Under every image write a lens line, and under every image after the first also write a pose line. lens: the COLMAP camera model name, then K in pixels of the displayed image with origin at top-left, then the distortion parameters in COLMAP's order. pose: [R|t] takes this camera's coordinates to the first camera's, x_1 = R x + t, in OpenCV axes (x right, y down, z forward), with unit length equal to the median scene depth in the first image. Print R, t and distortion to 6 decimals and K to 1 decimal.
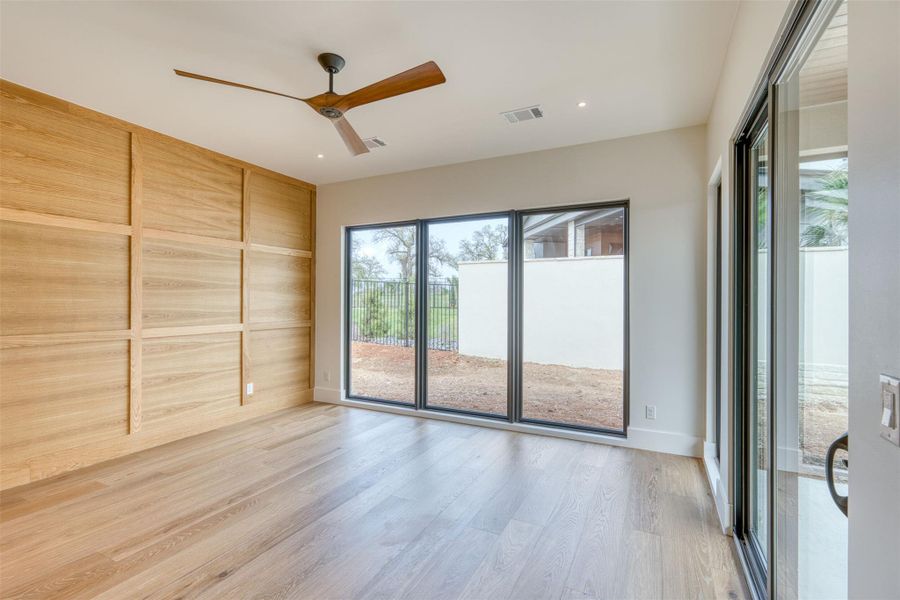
lens RADIAL K [[436.9, 0, 448.0], [0, 436.9, 294.6], [0, 0, 1]] dist [-0.000801, 0.000061]
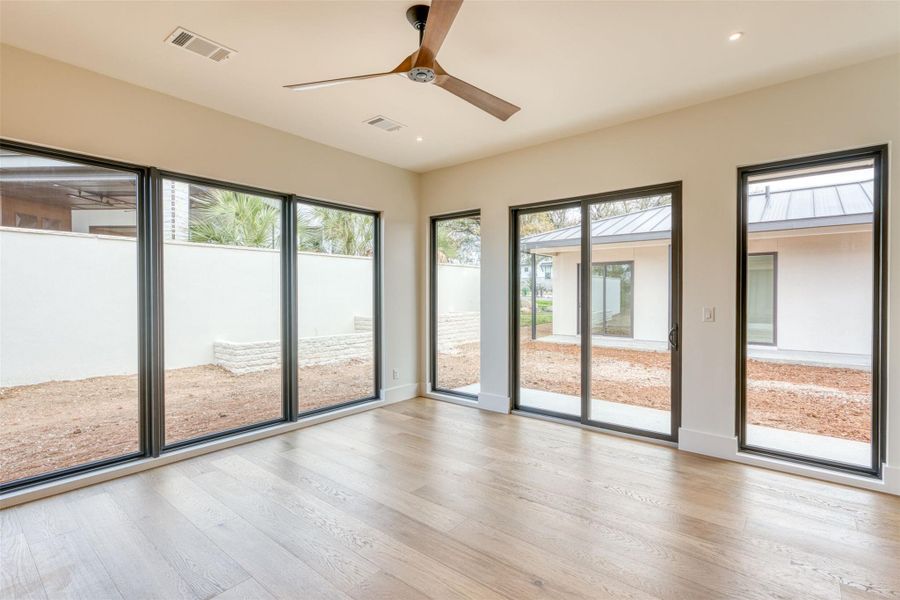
lens RADIAL K [[436.0, 0, 447.5], [0, 436.0, 296.9], [0, 0, 1]] dist [0.170483, 0.000043]
pose [[0.256056, -0.015231, 0.966542, -0.695765], [-0.005795, 0.999834, 0.017291, 0.004537], [-0.966645, -0.010028, 0.255925, 0.426077]]
